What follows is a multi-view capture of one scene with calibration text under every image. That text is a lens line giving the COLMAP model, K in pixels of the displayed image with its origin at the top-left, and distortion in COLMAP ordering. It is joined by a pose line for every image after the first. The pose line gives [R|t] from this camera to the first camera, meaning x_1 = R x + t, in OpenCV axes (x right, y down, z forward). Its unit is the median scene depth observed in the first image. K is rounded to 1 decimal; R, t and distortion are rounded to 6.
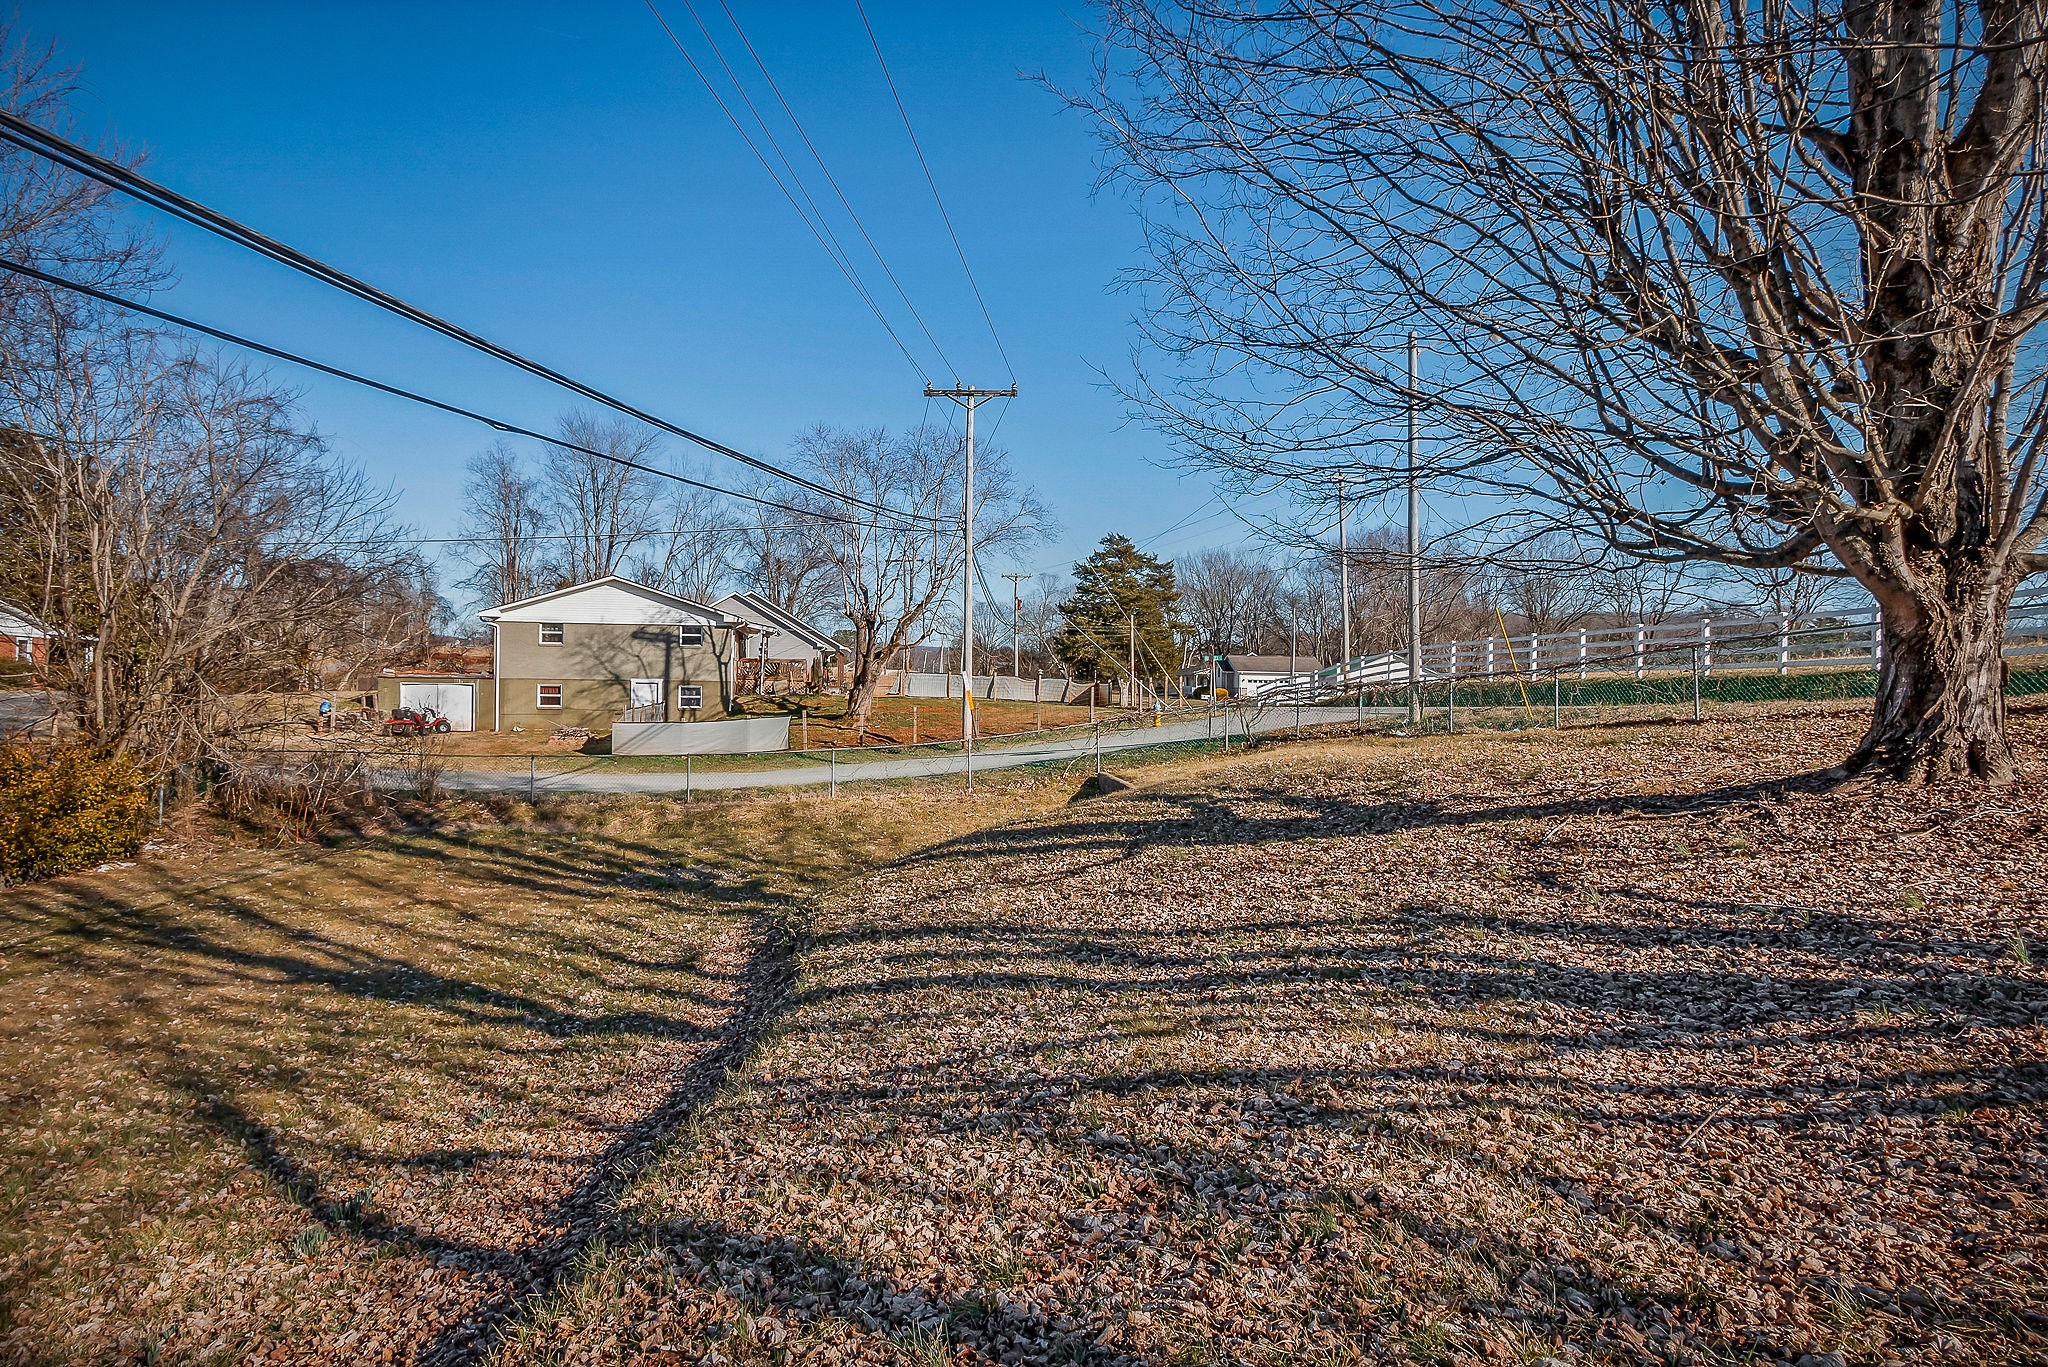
lens RADIAL K [[1011.6, 0, 1002.4], [0, 1011.6, 681.3], [0, 0, 1]] dist [-0.001029, -0.001028]
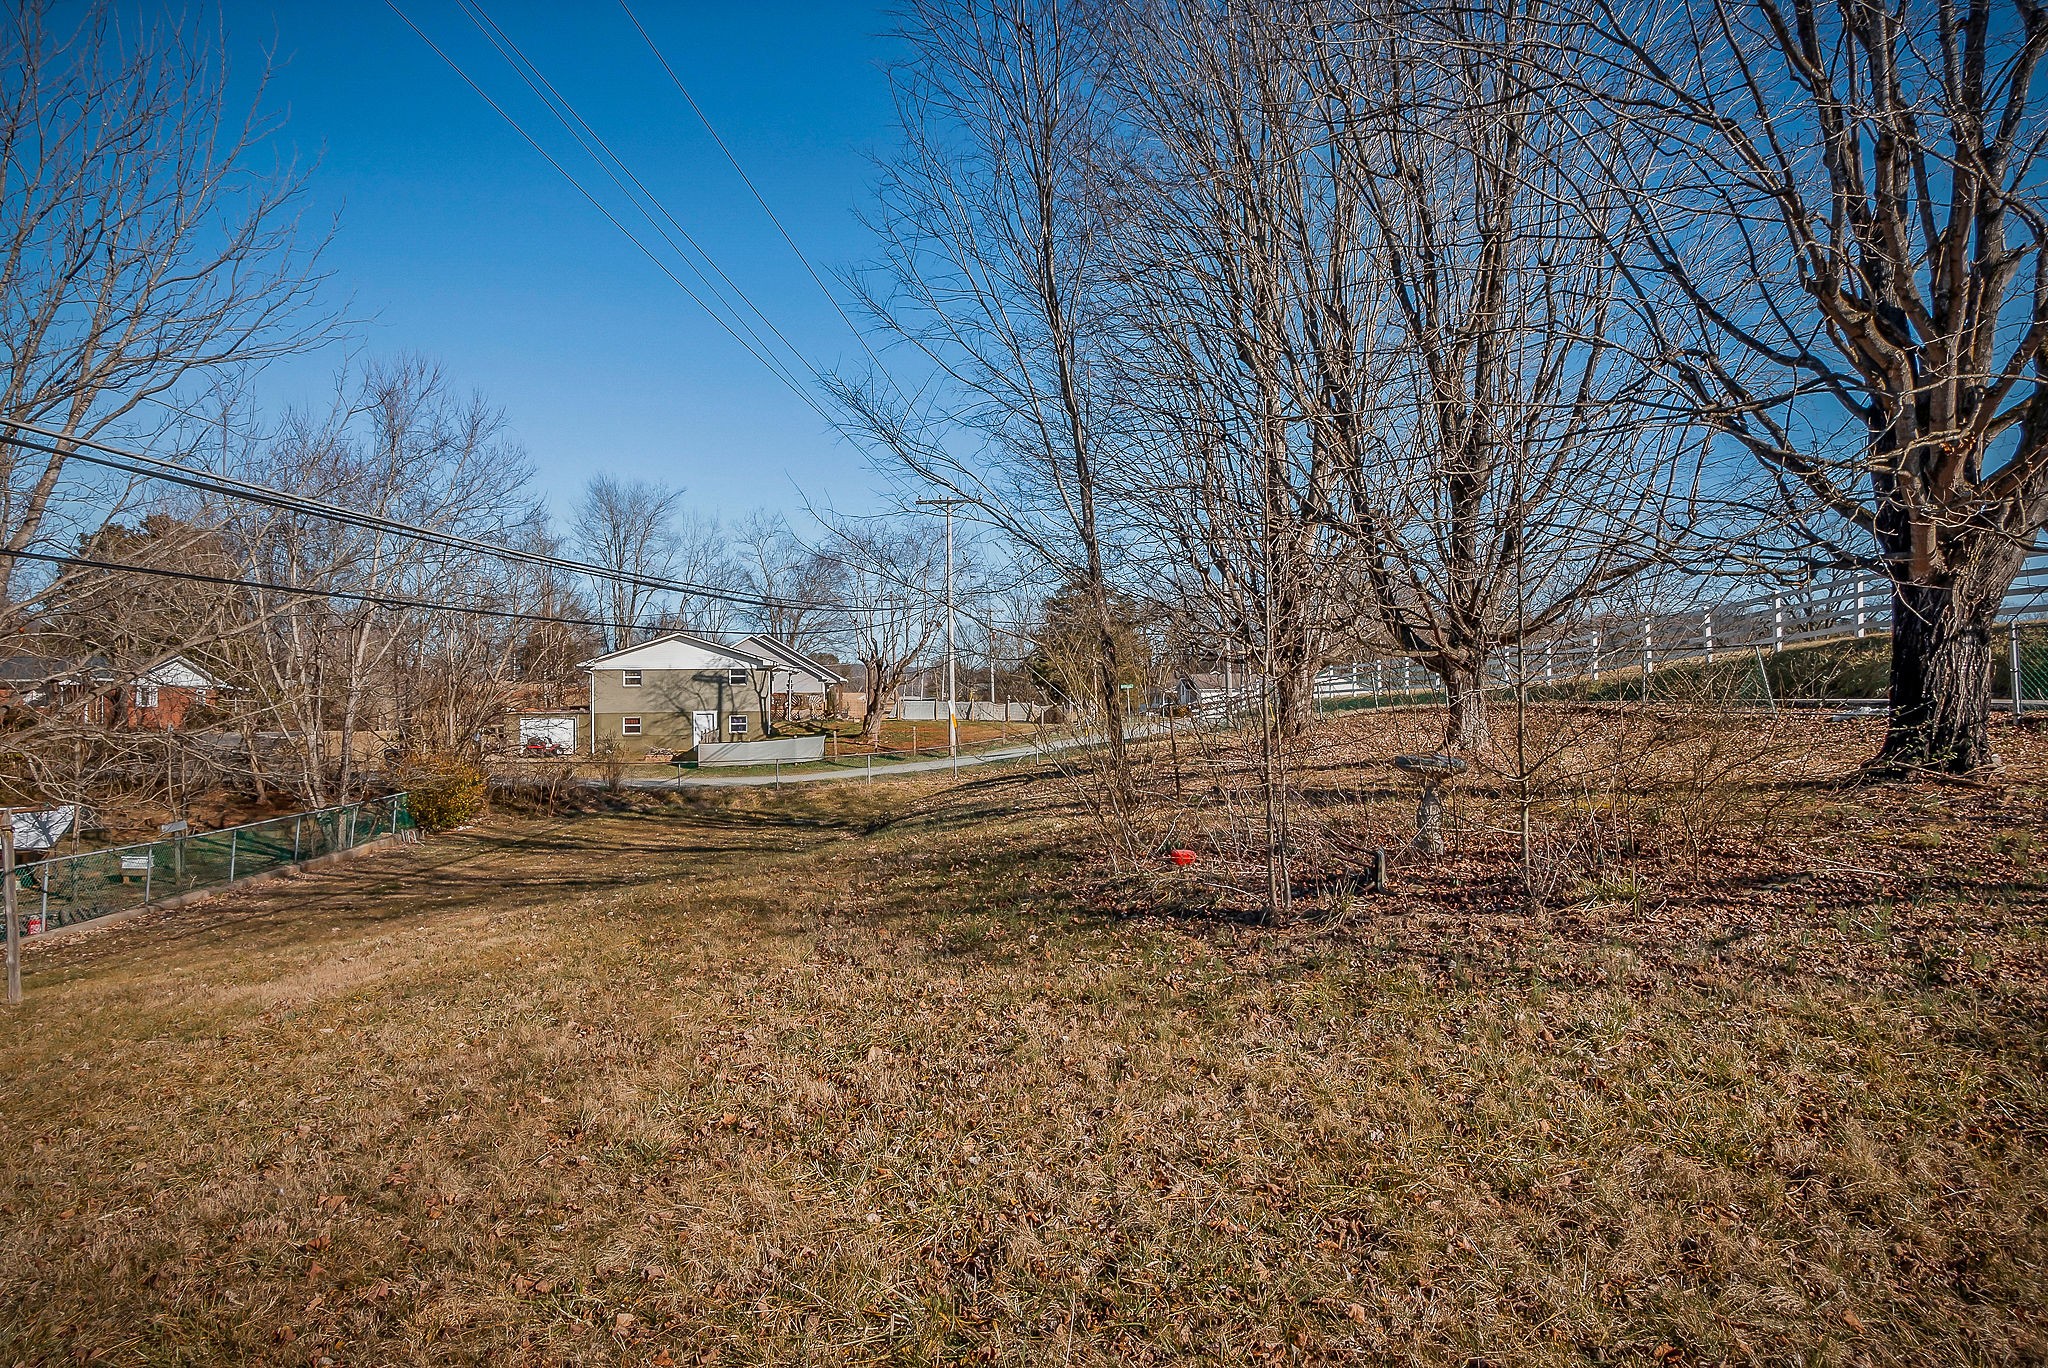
lens RADIAL K [[1011.6, 0, 1002.4], [0, 1011.6, 681.8], [0, 0, 1]] dist [-0.001029, -0.001028]
pose [[0.999516, -0.024831, 0.018732, 0.007697], [0.025207, 0.999480, -0.020098, -0.004259], [-0.018223, 0.020560, 0.999623, -0.312505]]
